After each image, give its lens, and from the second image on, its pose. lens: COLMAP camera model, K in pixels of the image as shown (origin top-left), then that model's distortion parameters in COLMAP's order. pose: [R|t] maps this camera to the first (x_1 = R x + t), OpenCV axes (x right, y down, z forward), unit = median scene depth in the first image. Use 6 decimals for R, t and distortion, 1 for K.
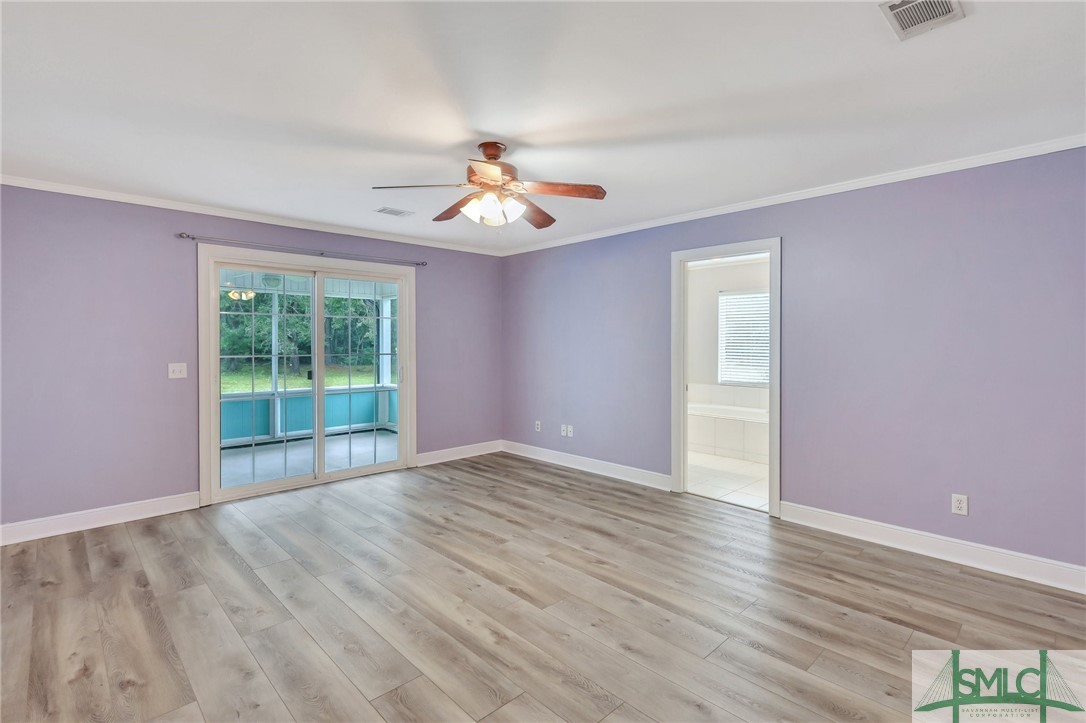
lens RADIAL K [[511.1, 0, 546.5], [0, 511.1, 347.0], [0, 0, 1]] dist [0.001386, -0.000121]
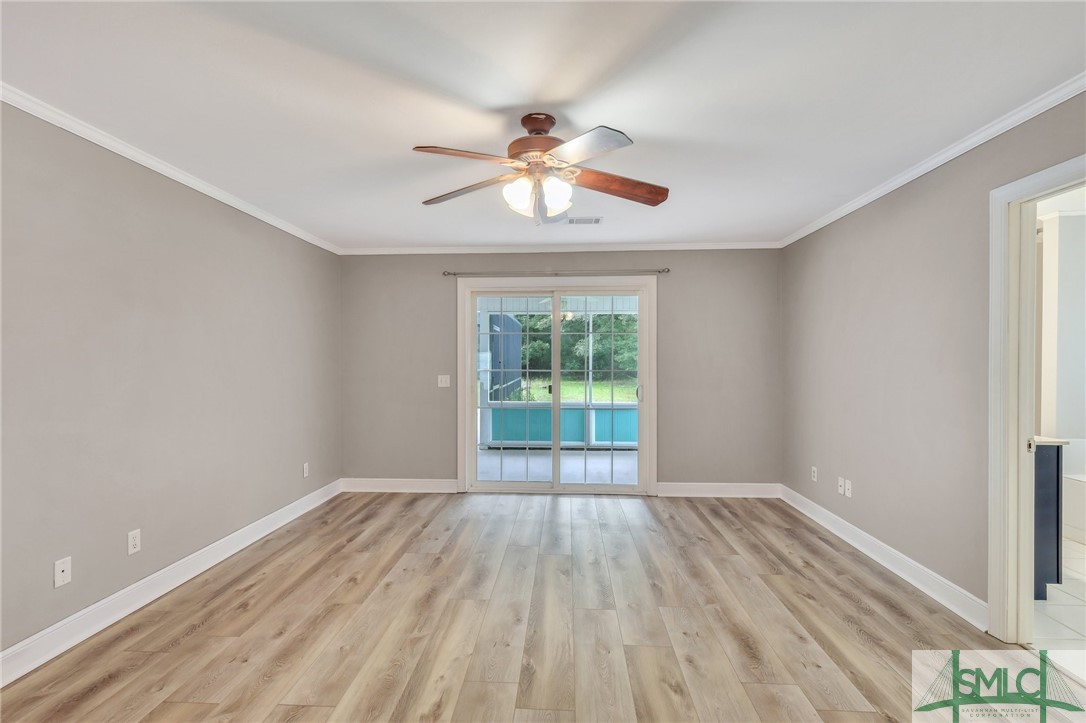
lens RADIAL K [[509.0, 0, 543.0], [0, 509.0, 361.5], [0, 0, 1]] dist [0.003901, 0.000618]
pose [[0.679475, 0.003133, -0.733692, 0.352040], [-0.006642, 0.999976, -0.001881, -0.000800], [0.733669, 0.006152, 0.679479, 0.313361]]
